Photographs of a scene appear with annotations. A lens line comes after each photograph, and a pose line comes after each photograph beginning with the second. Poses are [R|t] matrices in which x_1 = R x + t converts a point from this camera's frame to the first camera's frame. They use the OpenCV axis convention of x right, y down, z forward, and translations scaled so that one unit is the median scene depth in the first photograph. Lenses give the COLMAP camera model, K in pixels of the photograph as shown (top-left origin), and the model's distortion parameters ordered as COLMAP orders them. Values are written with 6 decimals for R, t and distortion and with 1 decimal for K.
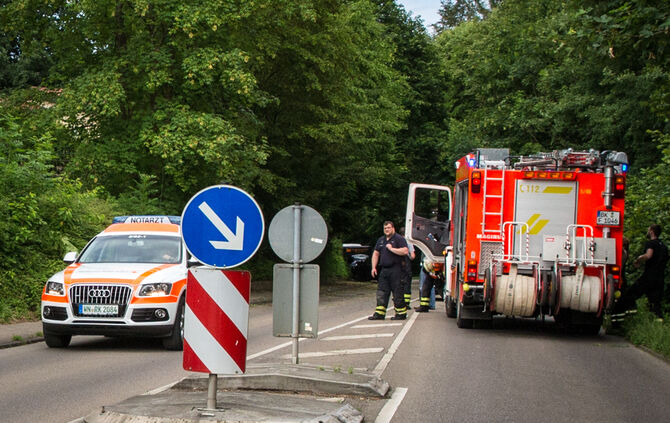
lens RADIAL K [[538.5, 0, 336.0], [0, 538.5, 210.1], [0, 0, 1]] dist [-0.000888, 0.001845]
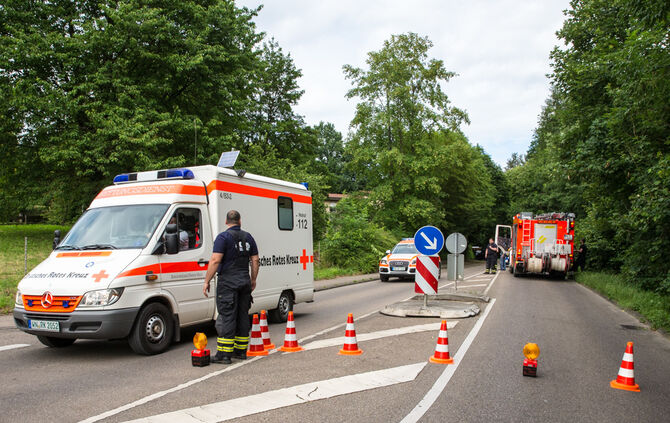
lens RADIAL K [[538.5, 0, 331.8], [0, 538.5, 211.6], [0, 0, 1]] dist [-0.000888, 0.001845]
pose [[0.999991, -0.004212, -0.000794, -0.708280], [0.004211, 0.999990, -0.001670, -0.116901], [0.000801, 0.001667, 0.999998, -1.772967]]
